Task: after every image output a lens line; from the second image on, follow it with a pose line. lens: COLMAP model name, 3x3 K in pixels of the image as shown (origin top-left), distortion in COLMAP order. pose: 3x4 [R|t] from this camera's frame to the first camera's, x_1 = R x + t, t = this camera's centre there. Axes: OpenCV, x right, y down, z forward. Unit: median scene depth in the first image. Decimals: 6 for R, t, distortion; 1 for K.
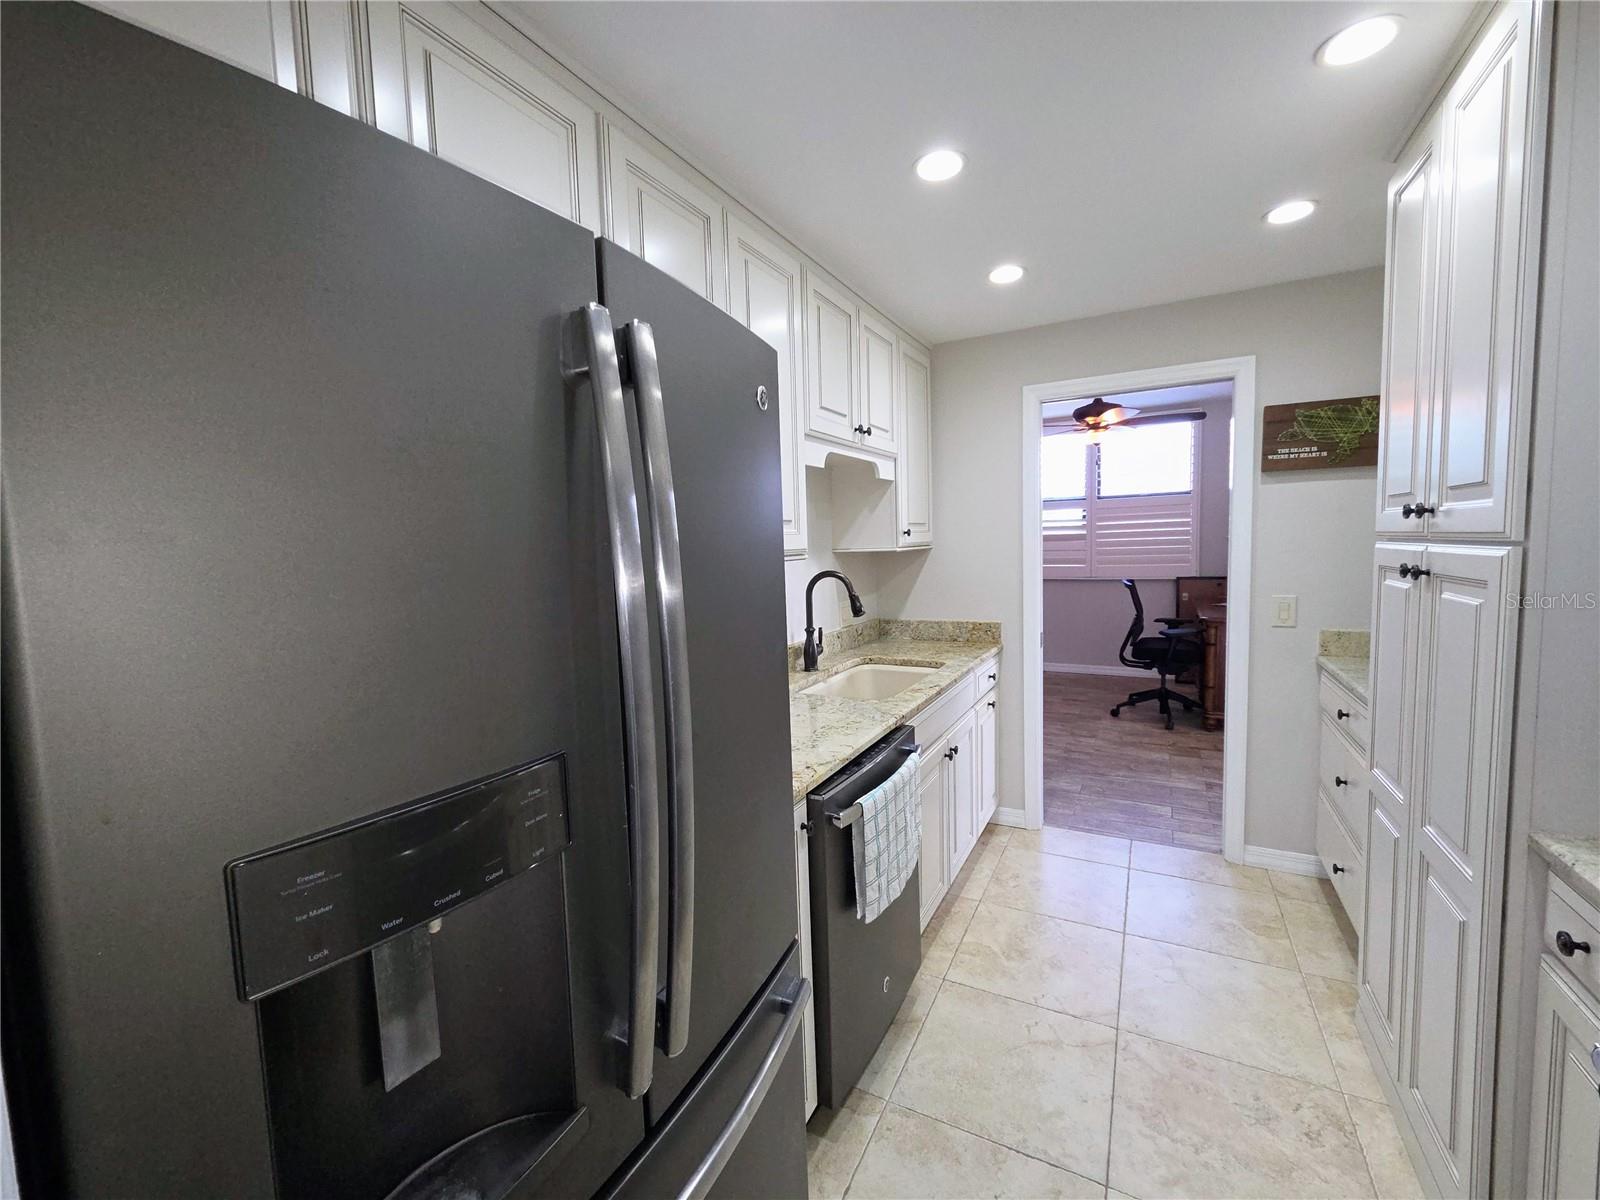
lens RADIAL K [[653.5, 0, 806.1], [0, 653.5, 596.1], [0, 0, 1]] dist [0.001616, -0.000152]
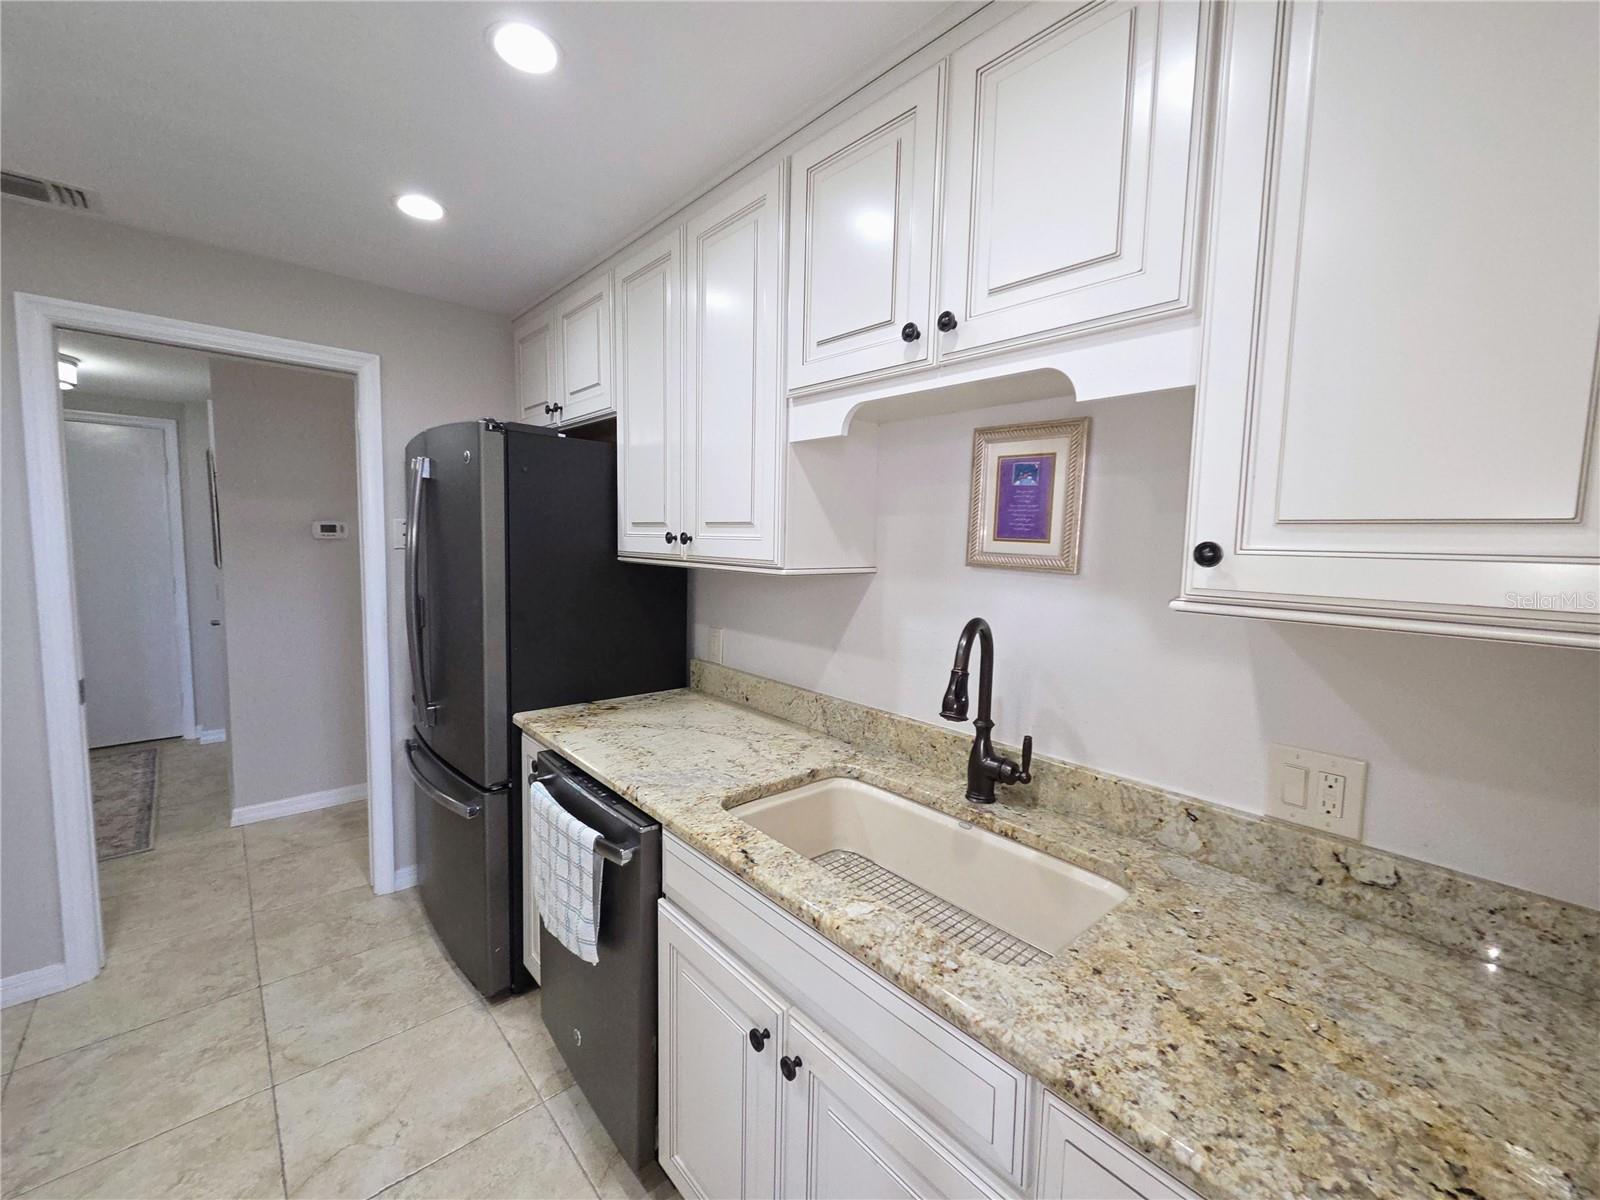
lens RADIAL K [[654.2, 0, 805.0], [0, 654.2, 597.4], [0, 0, 1]] dist [0.004028, -0.000109]
pose [[-0.340295, 0.107290, -0.934178, 0.535754], [-0.093858, 0.984632, 0.147274, -0.113422], [0.935623, 0.137797, -0.324996, 1.010455]]
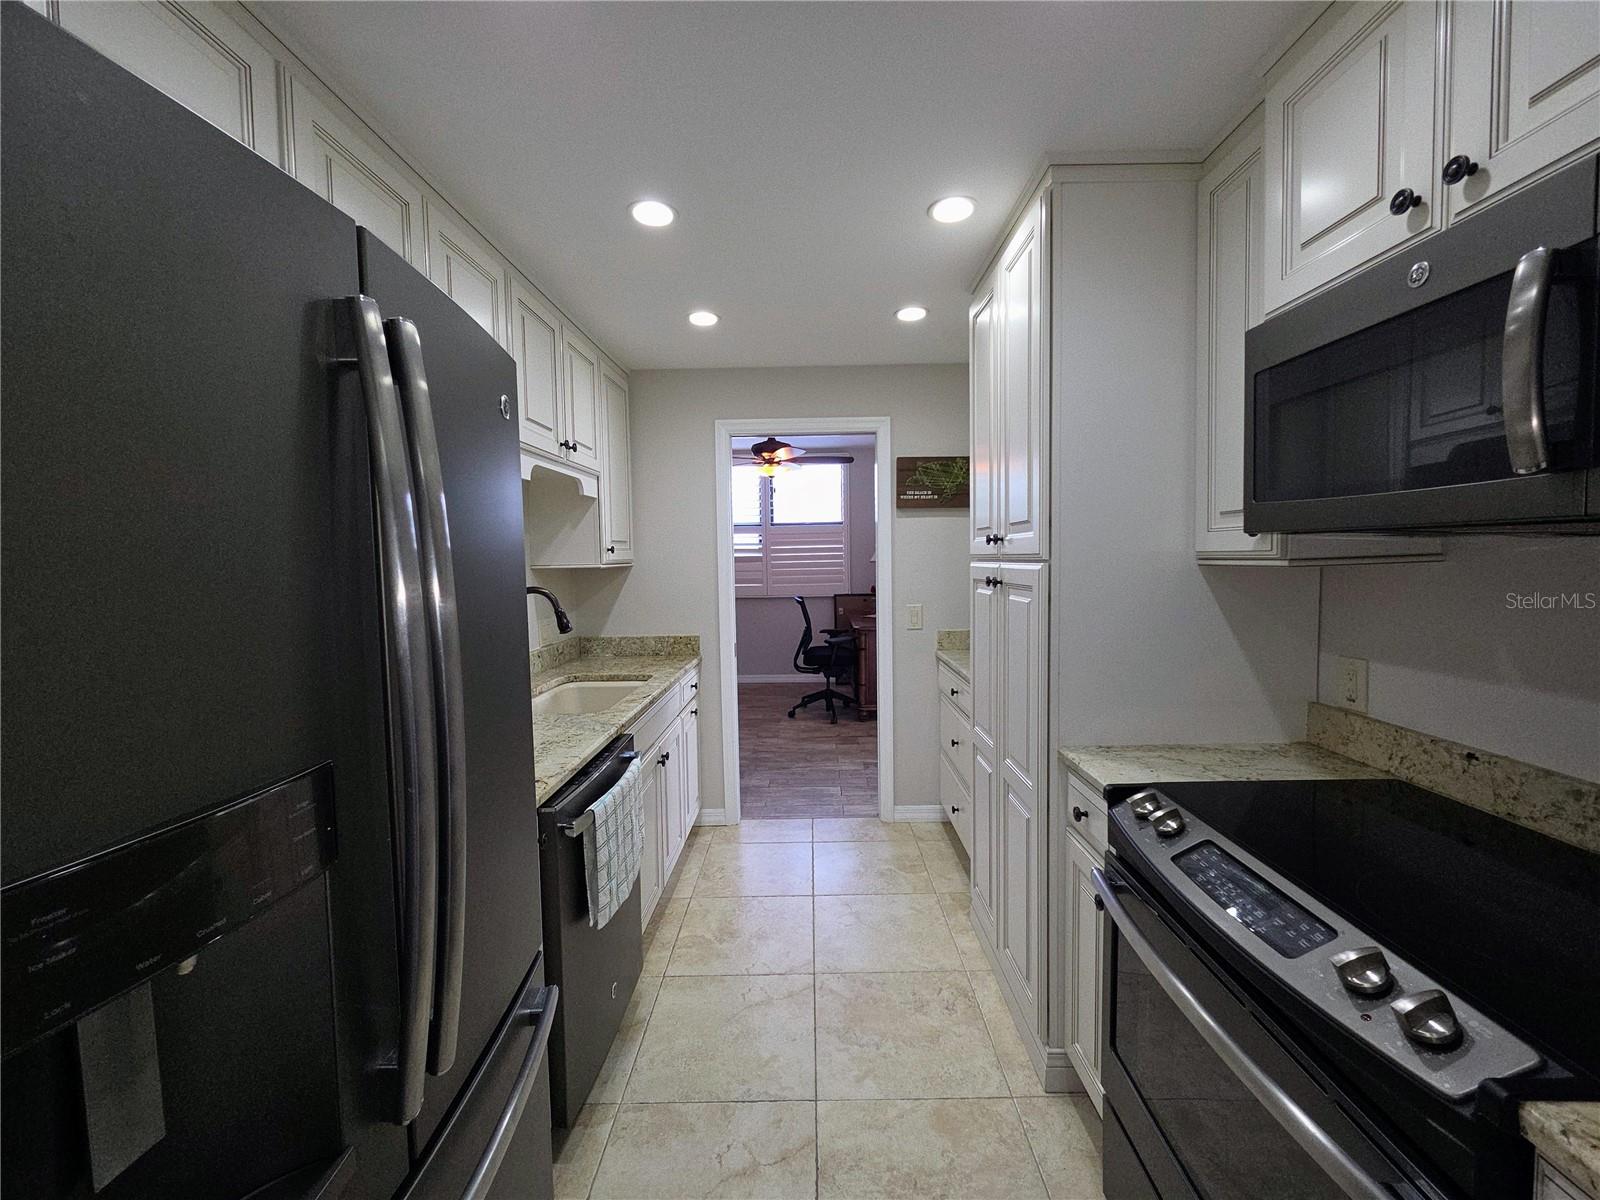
lens RADIAL K [[653.5, 0, 806.1], [0, 653.5, 596.1], [0, 0, 1]] dist [0.001616, -0.000152]
pose [[0.886290, -0.010613, 0.463008, -0.051506], [0.026463, 0.999265, -0.027751, 0.012008], [-0.462373, 0.036848, 0.885919, -0.040221]]
